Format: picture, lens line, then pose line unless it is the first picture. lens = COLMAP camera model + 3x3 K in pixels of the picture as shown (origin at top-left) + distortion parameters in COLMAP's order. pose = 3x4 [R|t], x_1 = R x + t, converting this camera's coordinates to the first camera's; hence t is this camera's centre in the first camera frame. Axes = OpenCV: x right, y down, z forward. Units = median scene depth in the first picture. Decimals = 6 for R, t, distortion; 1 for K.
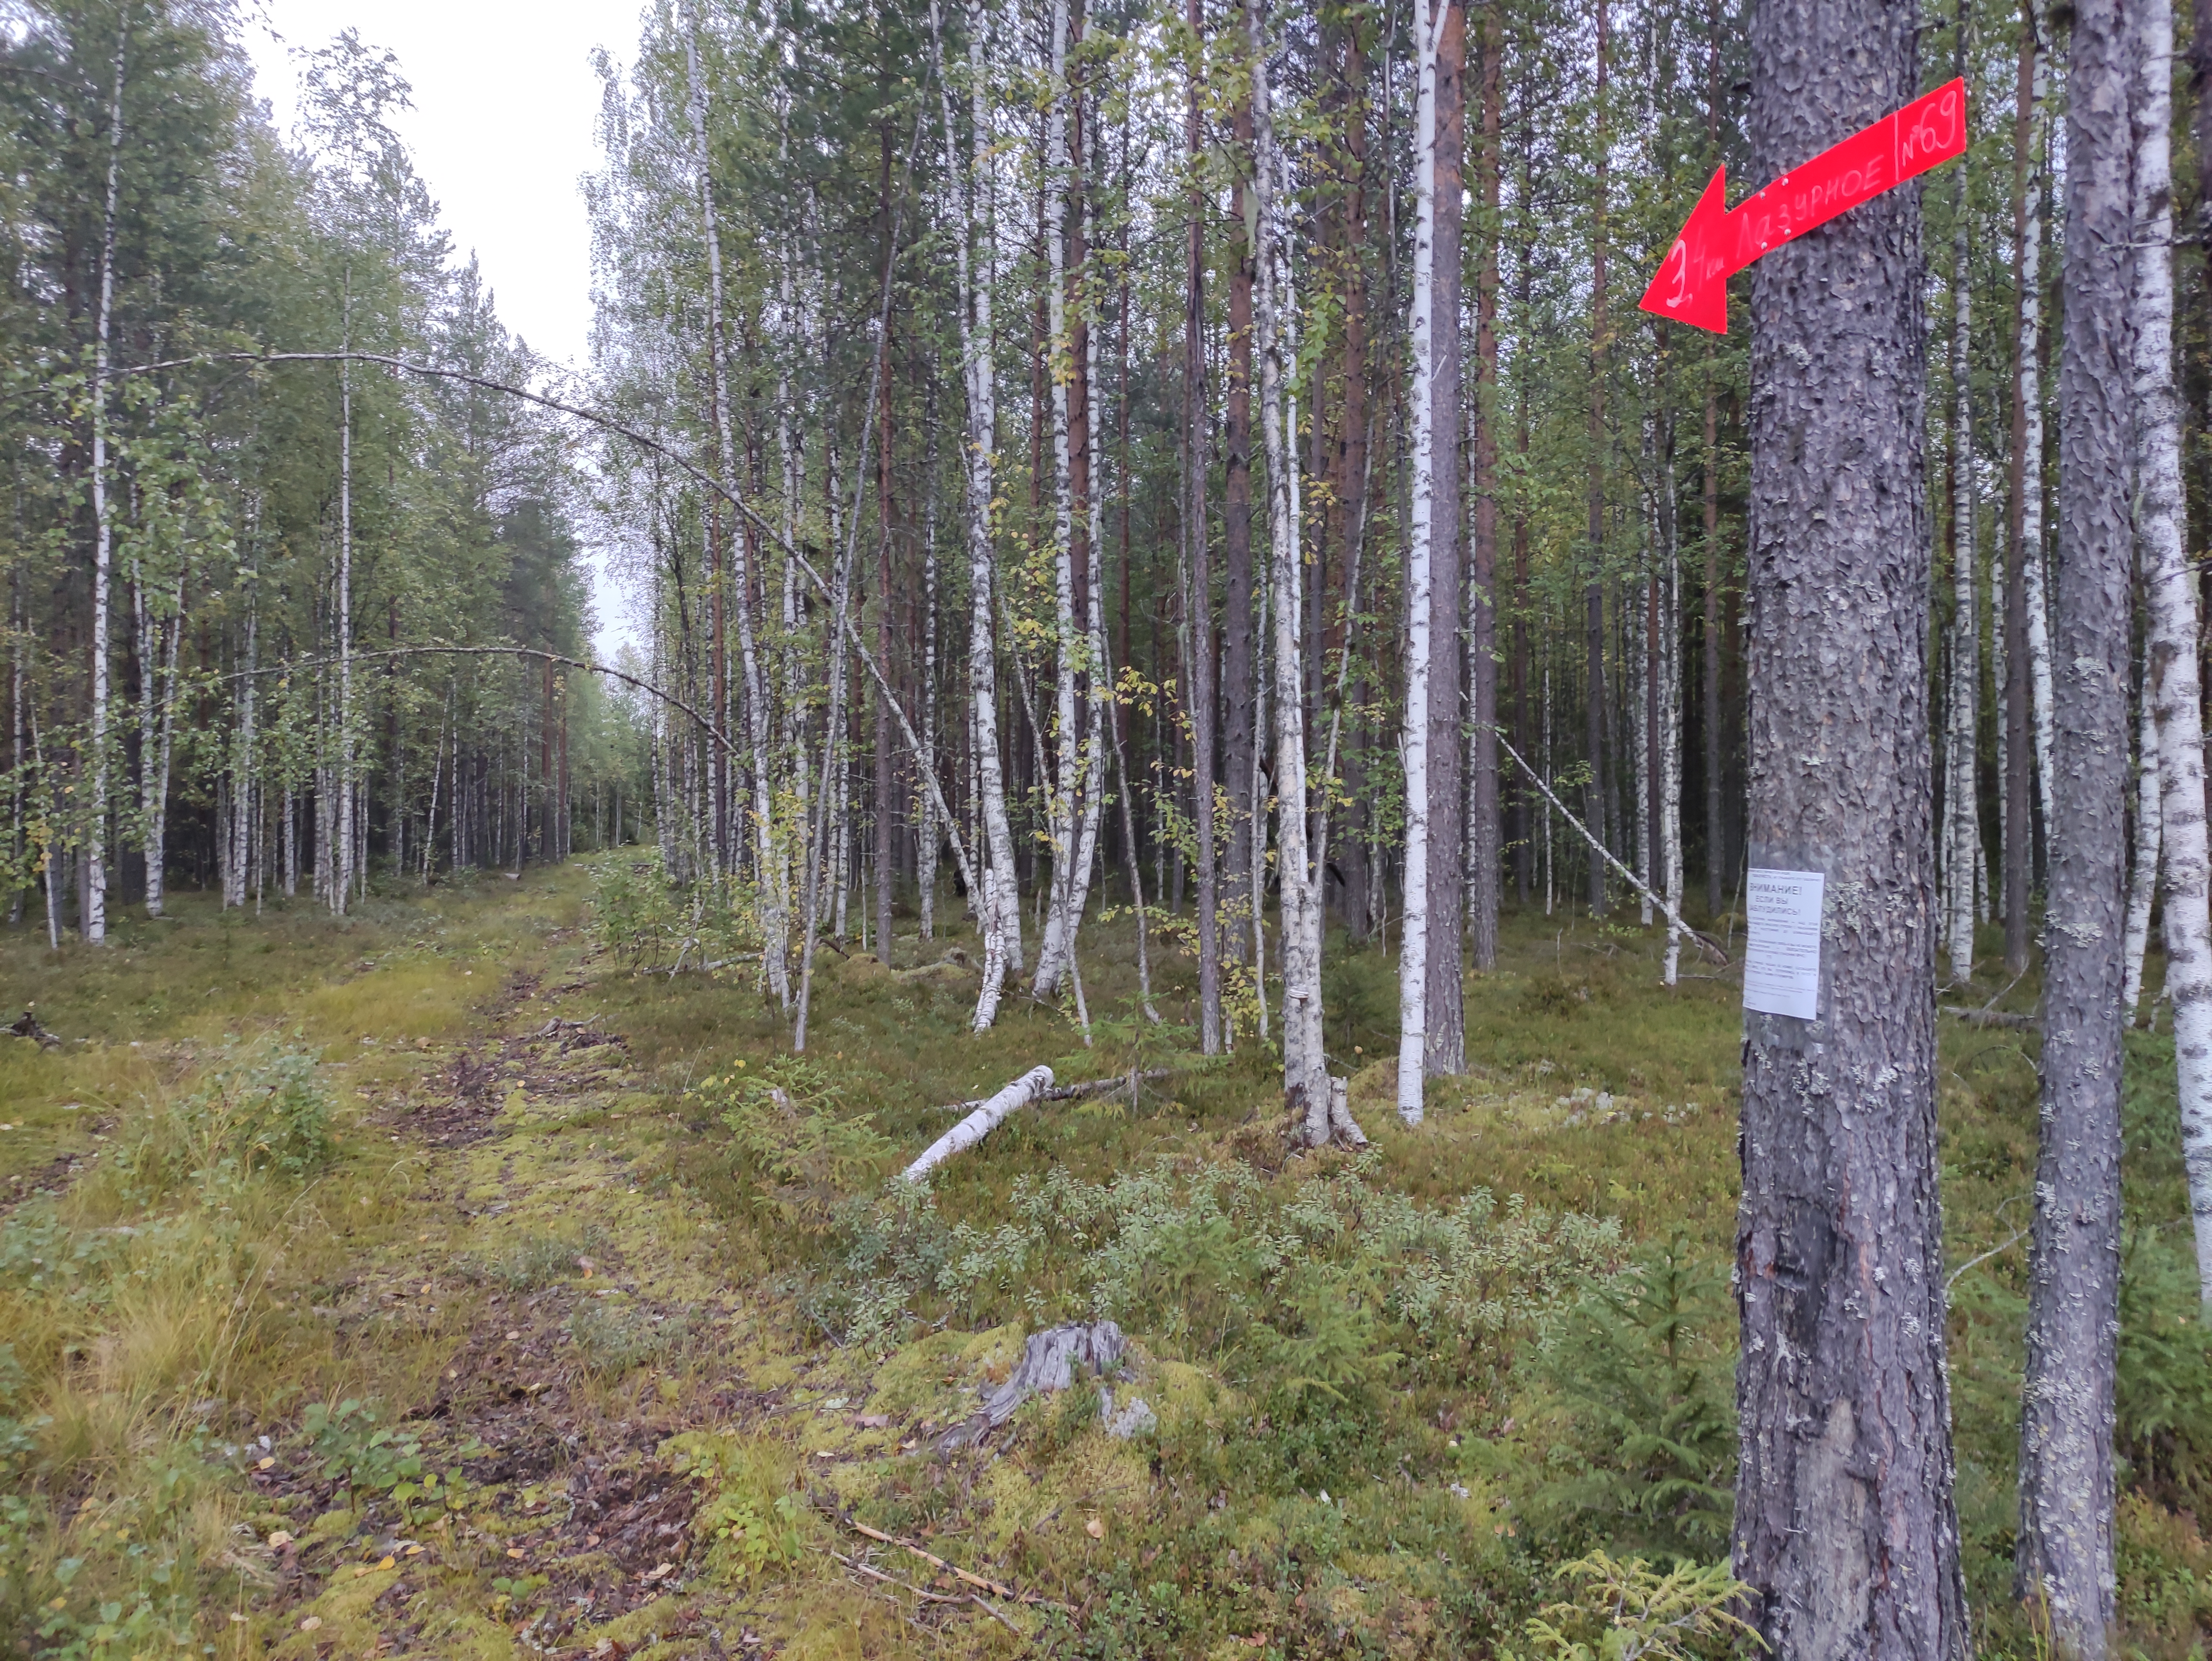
lens RADIAL K [[1632.8, 0, 1116.3], [0, 1632.8, 816.3], [0, 0, 1]] dist [0.061958, -0.040572]
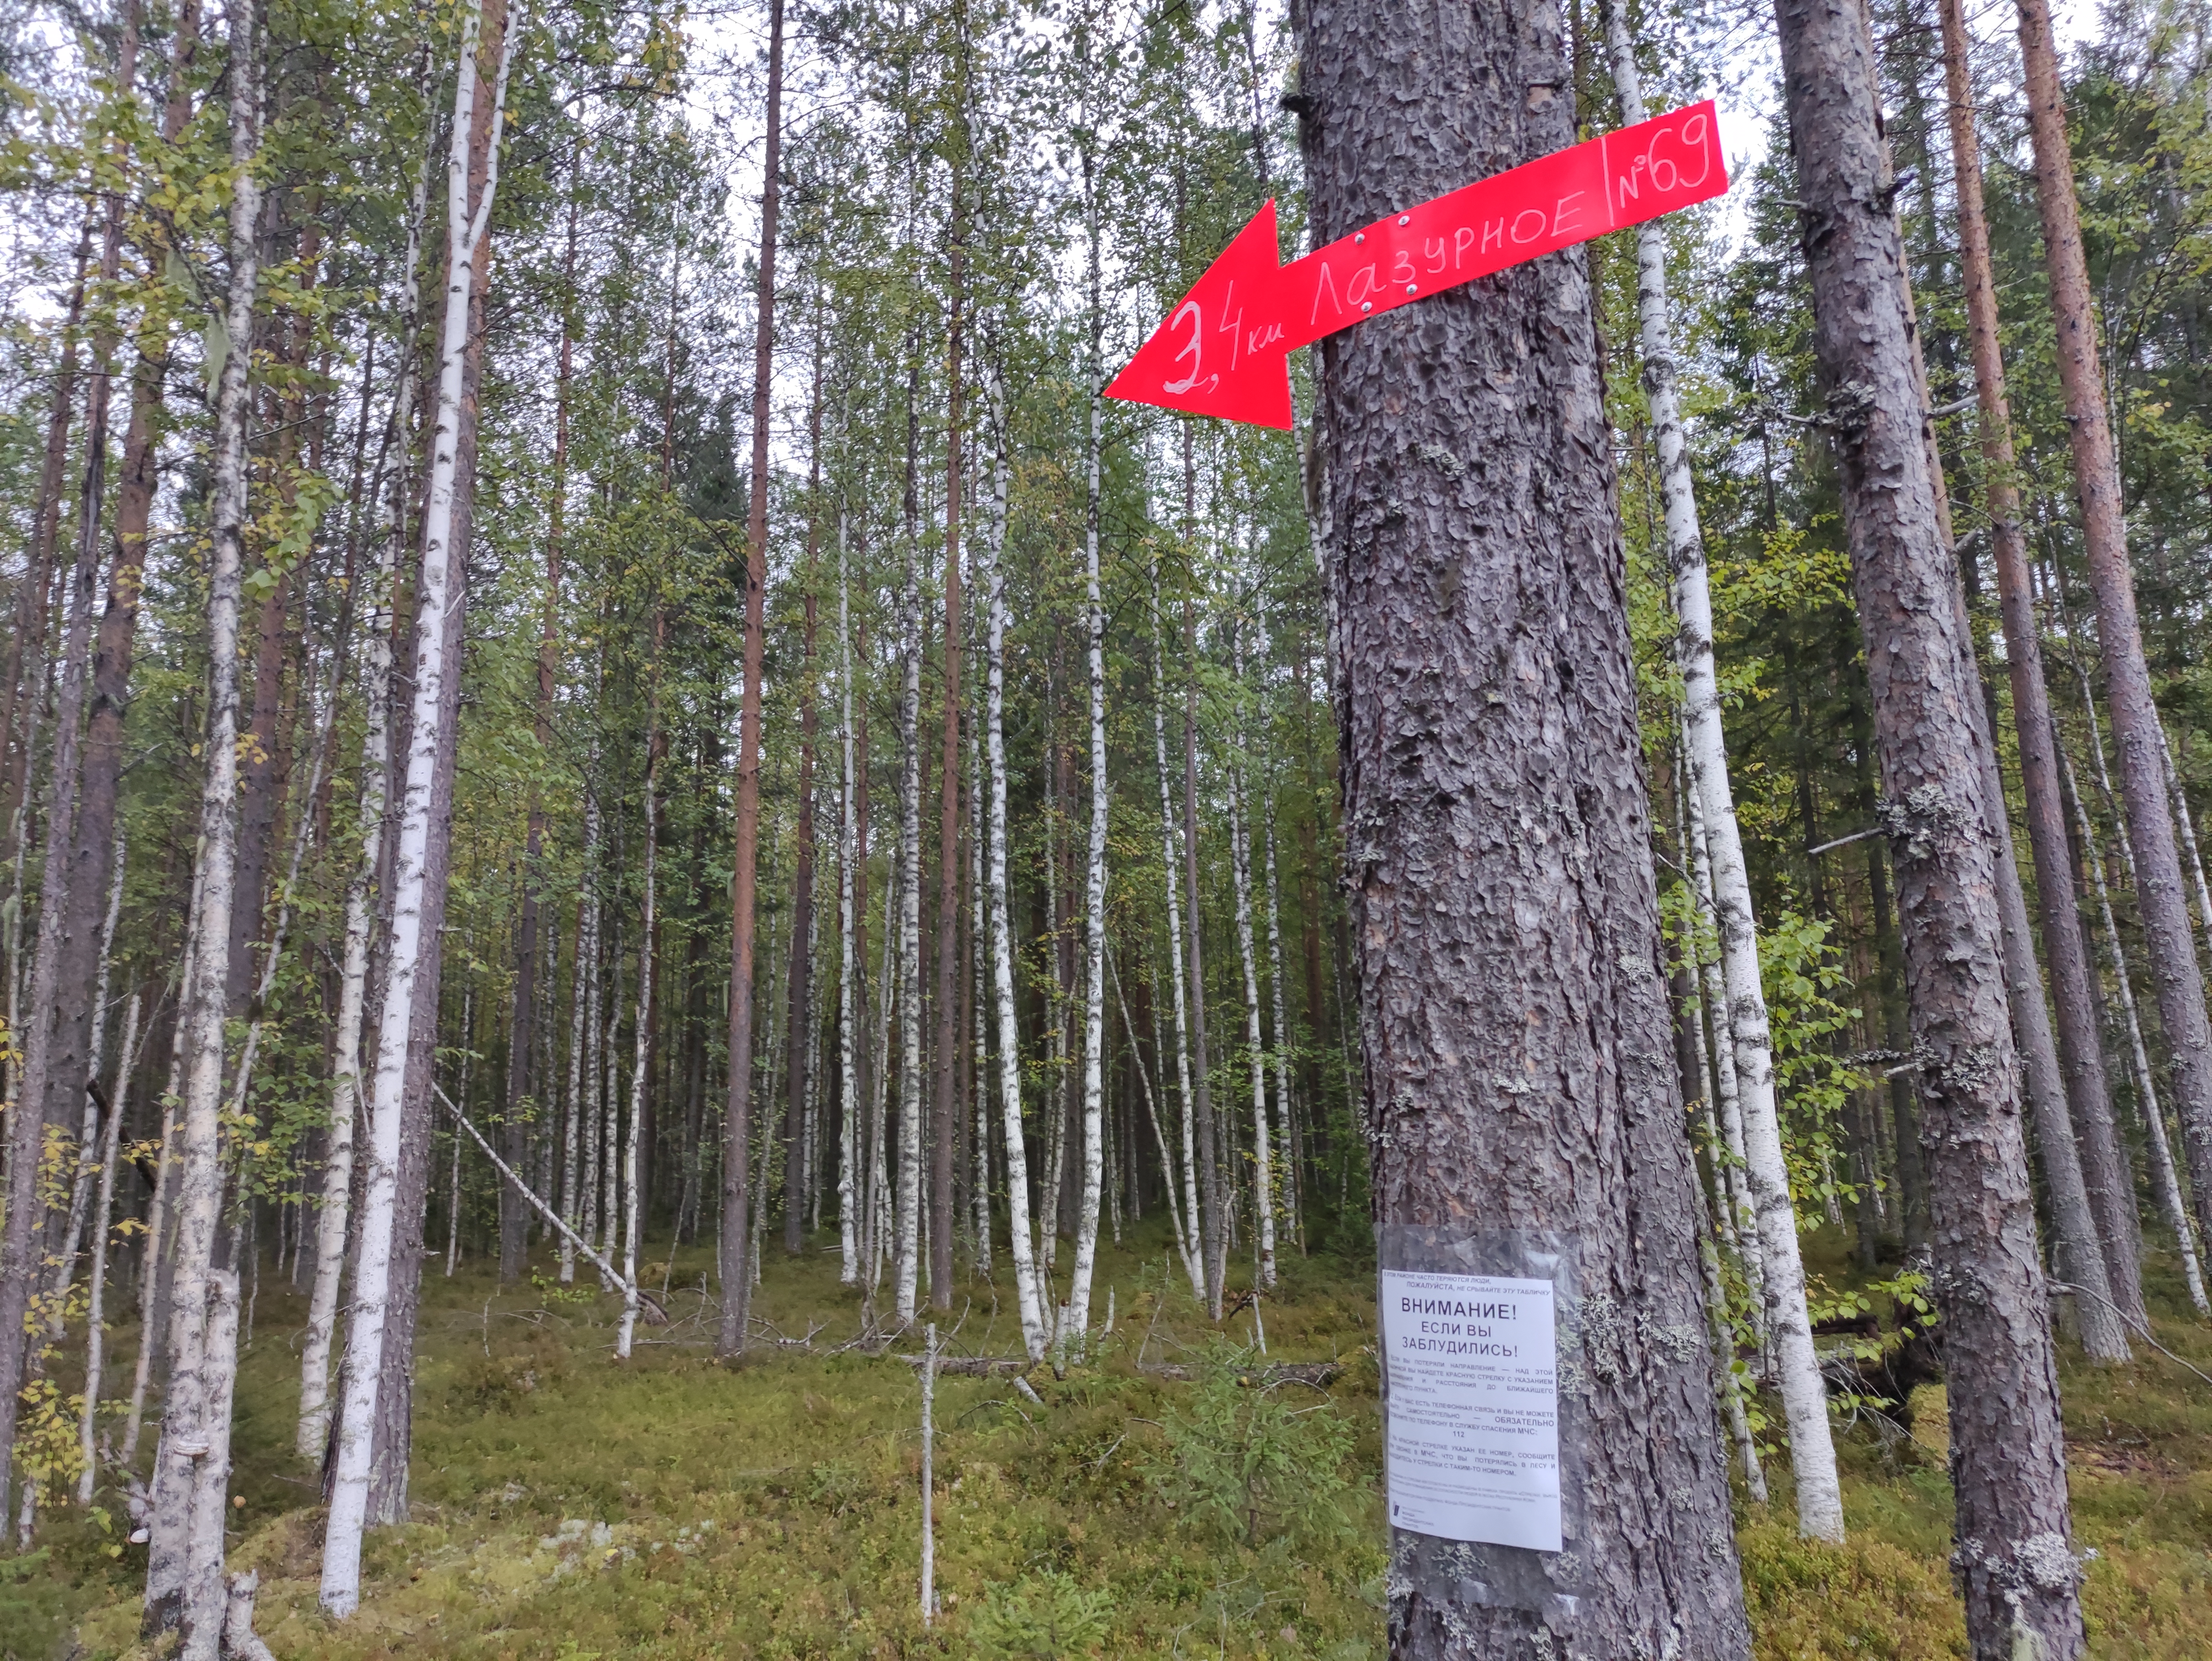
lens RADIAL K [[1632.8, 0, 1116.3], [0, 1632.8, 816.3], [0, 0, 1]] dist [0.061958, -0.040572]
pose [[0.794136, 0.113604, 0.597028, -0.062429], [0.009308, 0.979985, -0.198854, -0.011722], [-0.607669, 0.163474, 0.777184, 0.582248]]
